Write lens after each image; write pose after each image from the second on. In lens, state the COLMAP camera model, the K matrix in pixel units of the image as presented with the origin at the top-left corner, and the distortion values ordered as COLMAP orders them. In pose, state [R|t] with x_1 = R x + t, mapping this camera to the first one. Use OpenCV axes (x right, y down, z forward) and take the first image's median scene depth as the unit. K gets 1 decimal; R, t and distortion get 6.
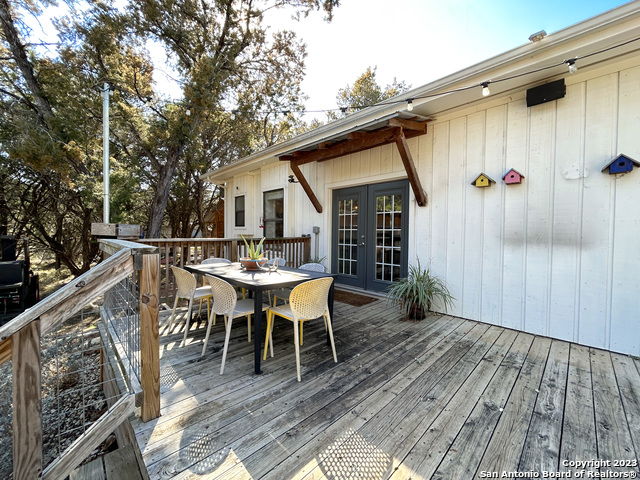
lens RADIAL K [[259.2, 0, 318.9], [0, 259.2, 236.8], [0, 0, 1]] dist [-0.002021, -0.000078]
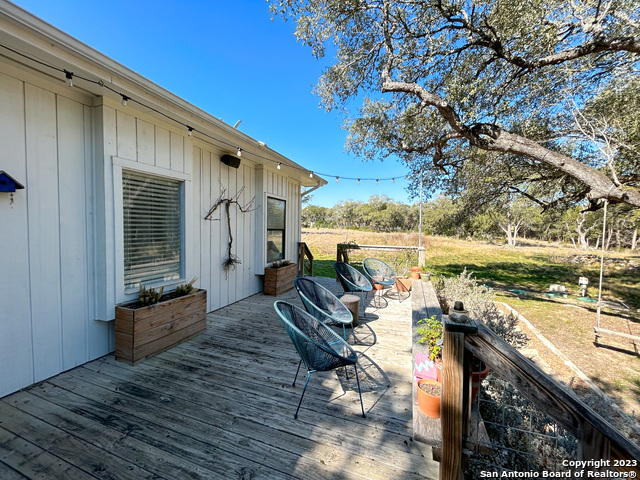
lens RADIAL K [[259.2, 0, 318.7], [0, 259.2, 243.7], [0, 0, 1]] dist [-0.002021, -0.000078]
pose [[-0.434584, -0.083571, 0.896745, -0.066067], [0.001159, 0.995633, 0.093348, -0.186372], [-0.900630, 0.041606, -0.432590, 0.517165]]
